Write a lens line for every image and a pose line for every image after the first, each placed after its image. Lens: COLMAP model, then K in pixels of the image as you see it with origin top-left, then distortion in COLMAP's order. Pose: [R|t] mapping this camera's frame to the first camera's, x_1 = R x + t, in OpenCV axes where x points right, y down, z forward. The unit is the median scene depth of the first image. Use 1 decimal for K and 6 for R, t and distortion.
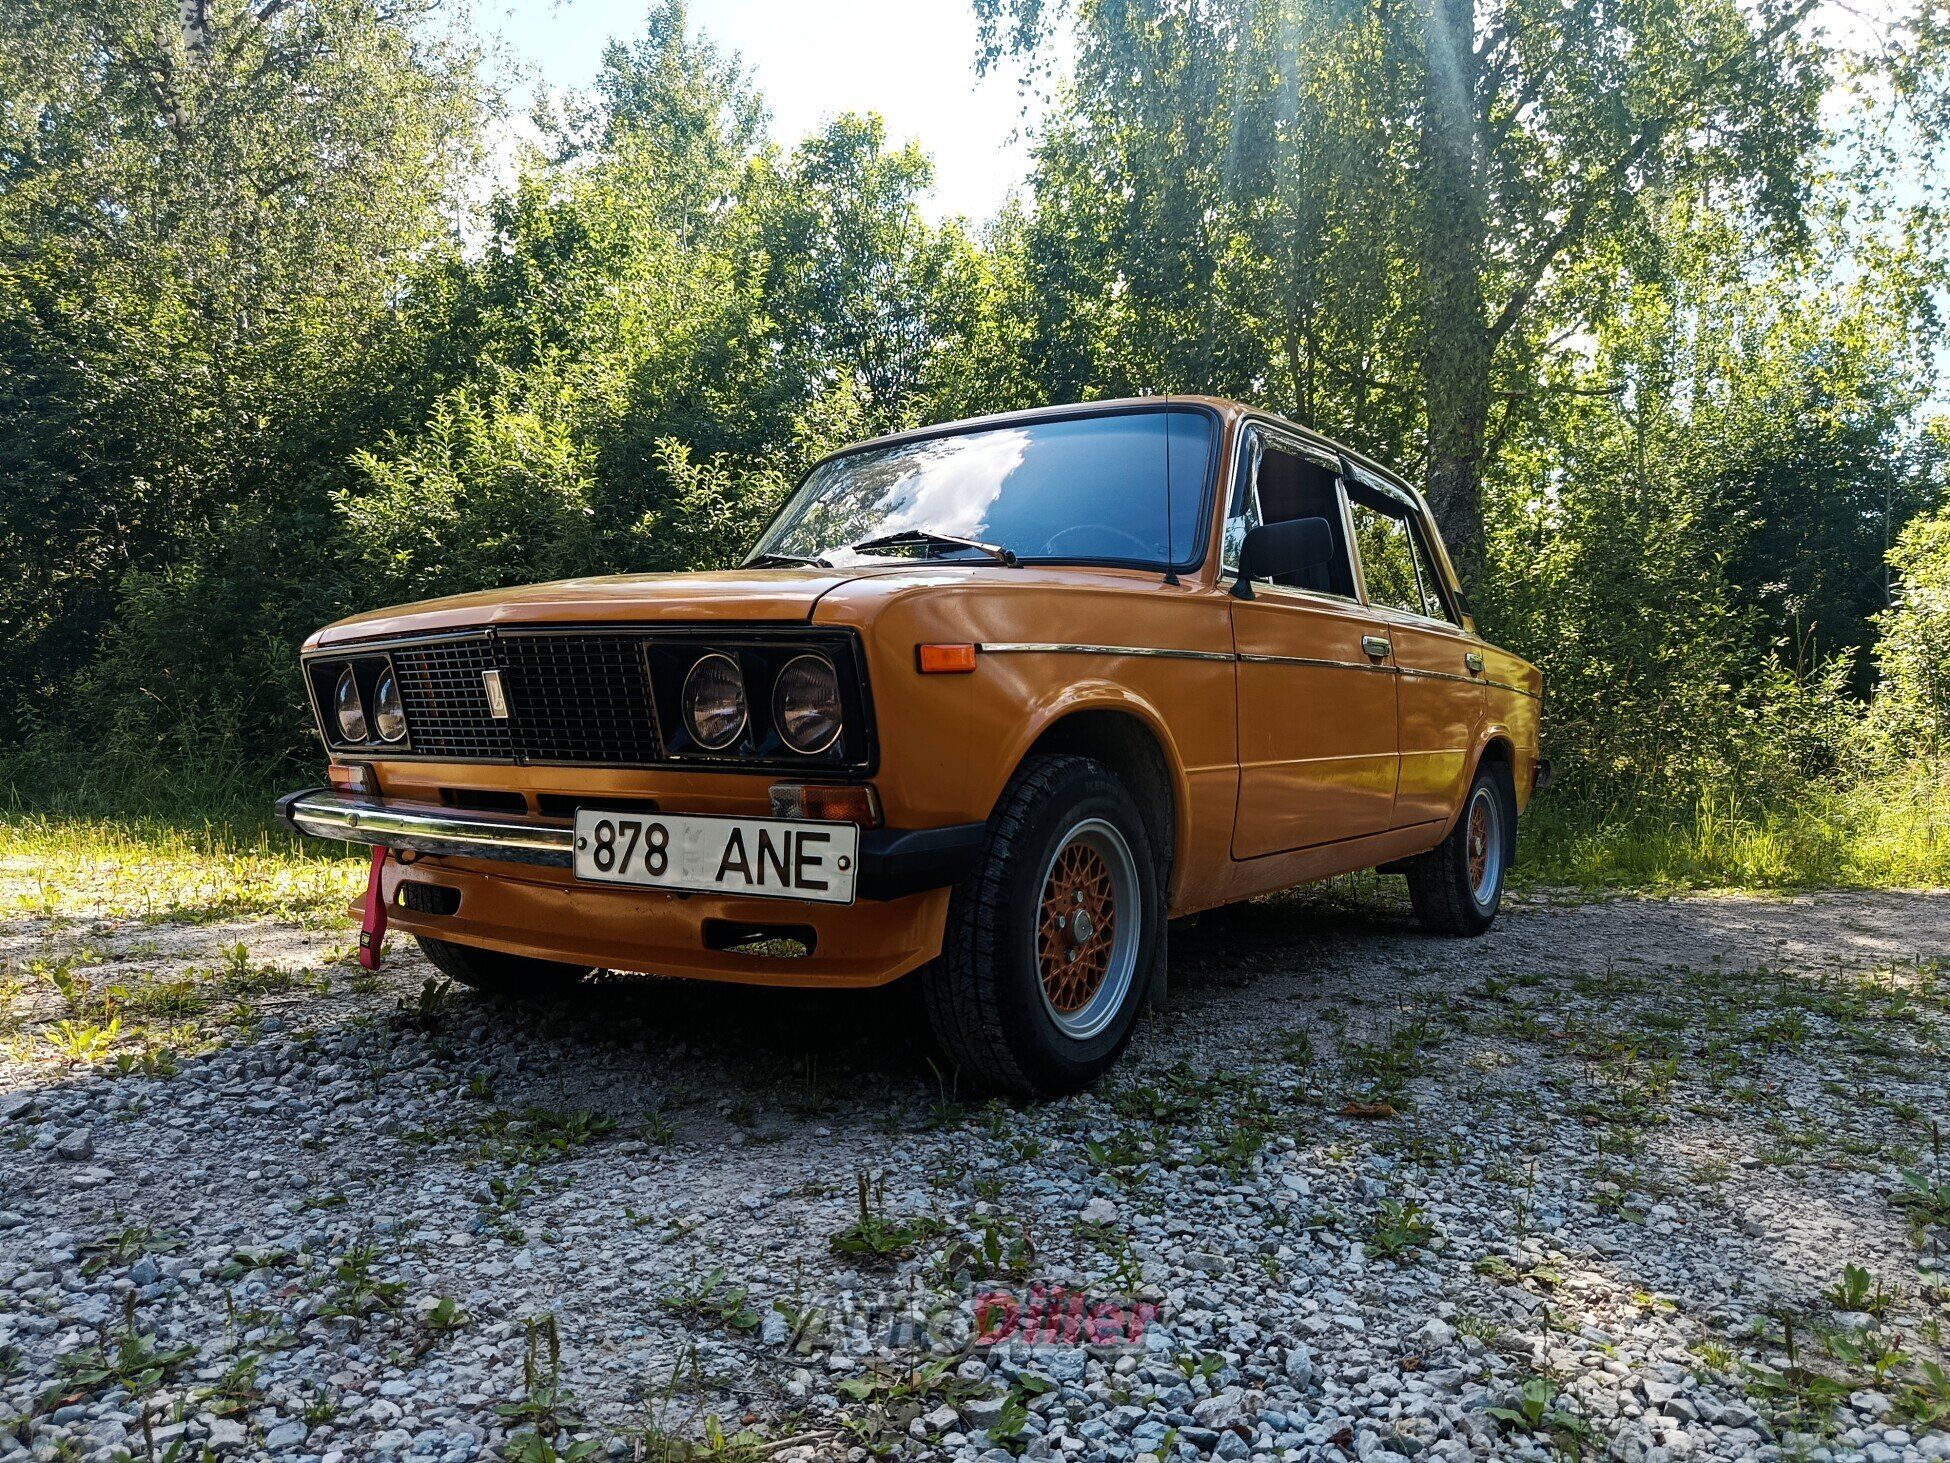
lens RADIAL K [[1354.0, 0, 975.0], [0, 1354.0, 731.5], [0, 0, 1]] dist [-0.001348, -0.008841]
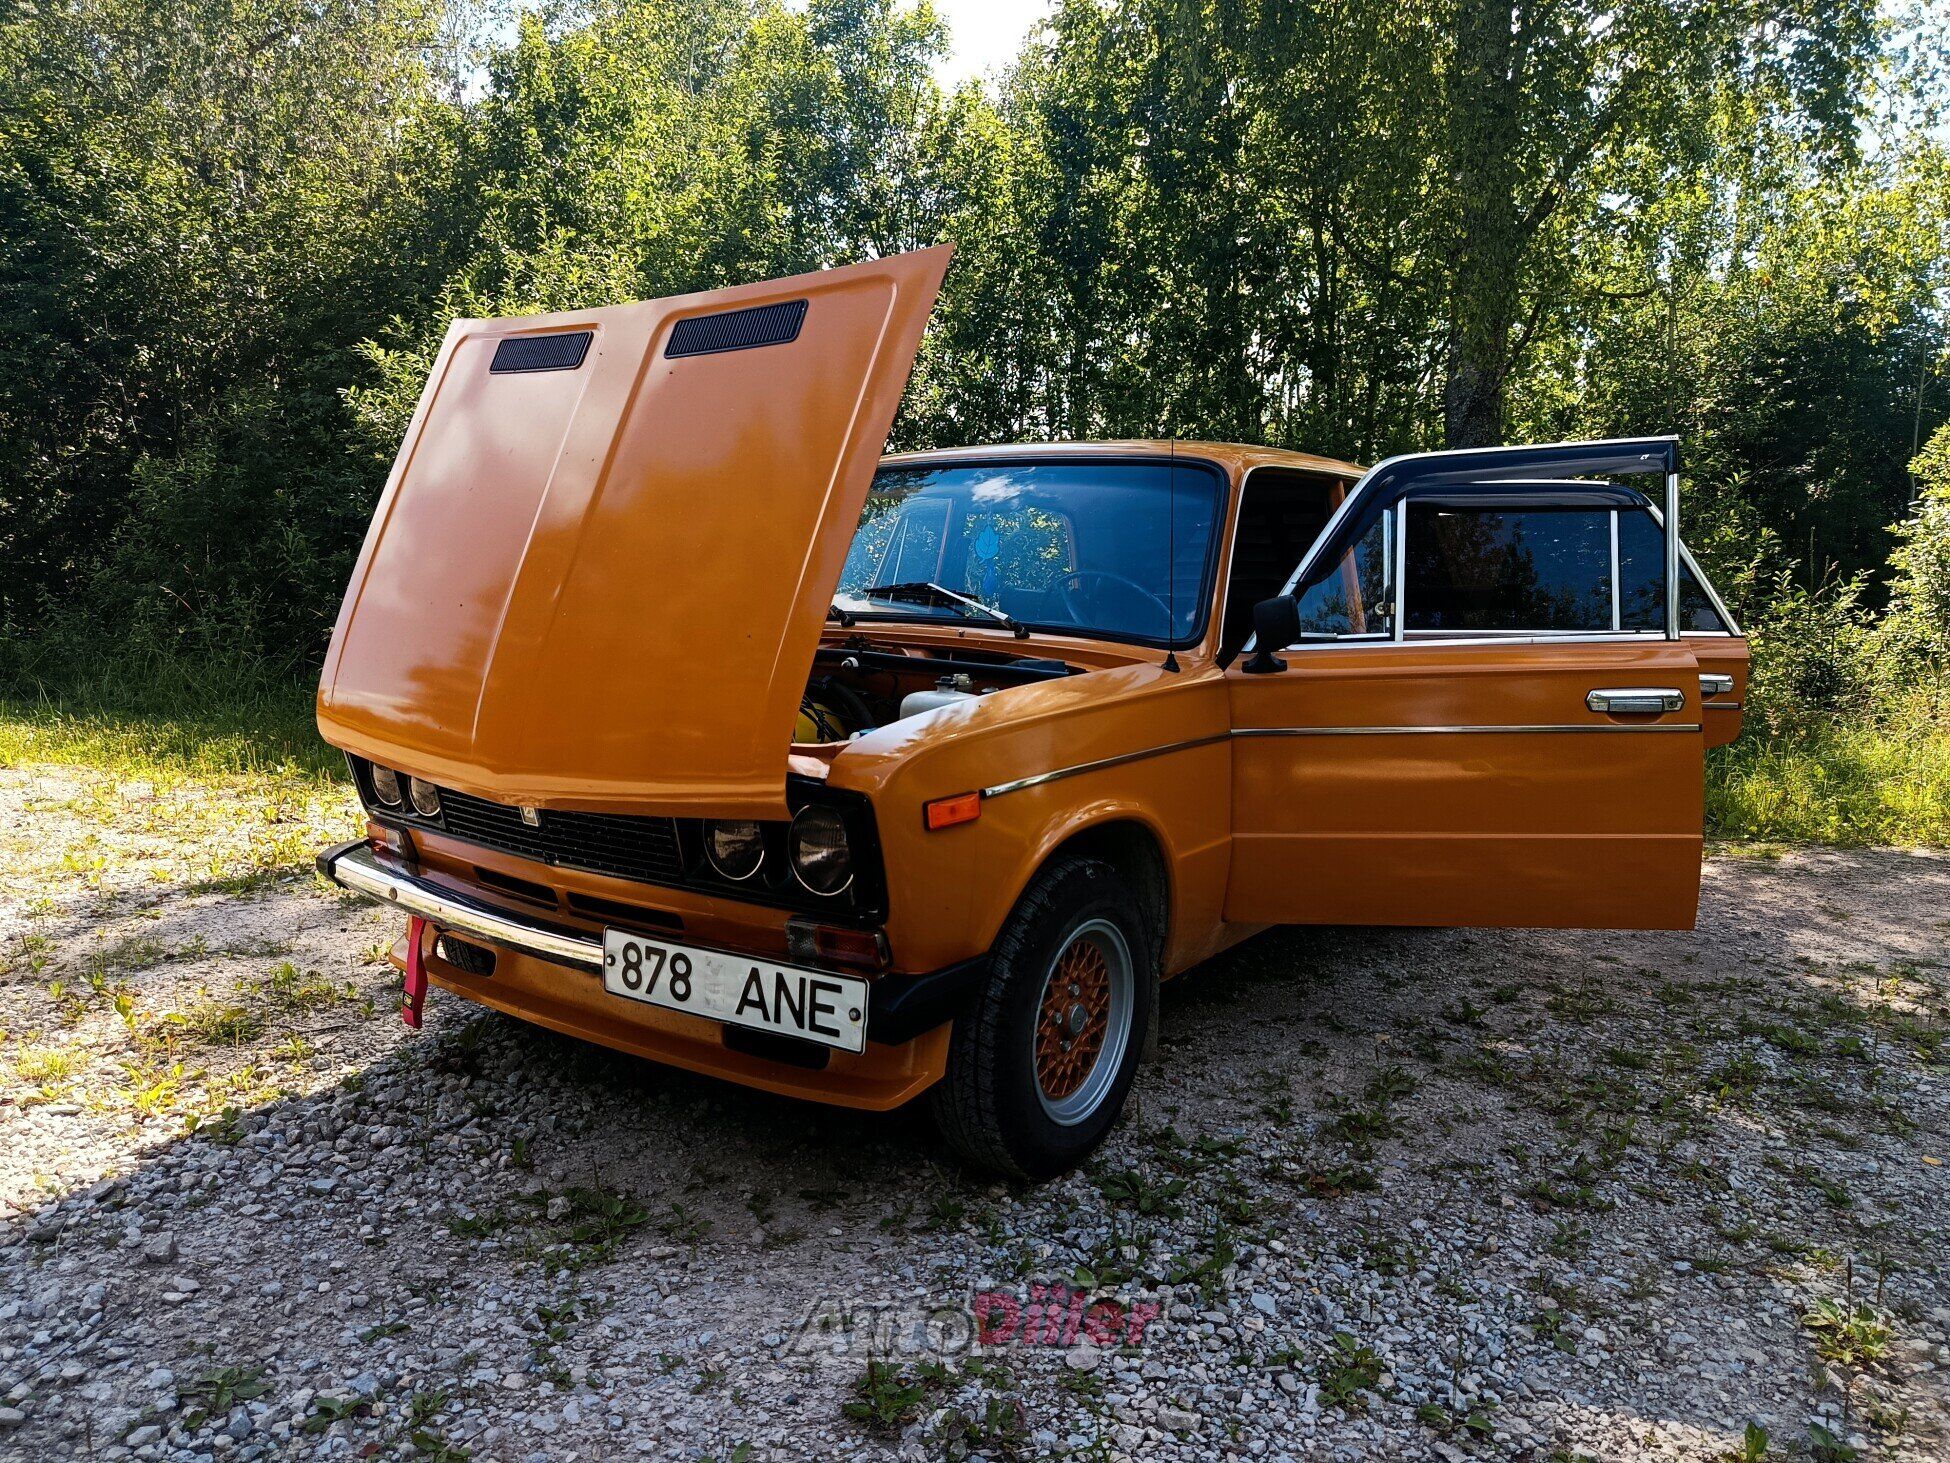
lens RADIAL K [[1352.4, 0, 975.0], [0, 1352.4, 731.5], [0, 0, 1]] dist [-0.010714, 0.003878]
pose [[0.999905, 0.011368, -0.007830, 0.004579], [-0.010427, 0.993737, 0.111252, -0.232414], [0.009046, -0.111160, 0.993761, -0.042053]]
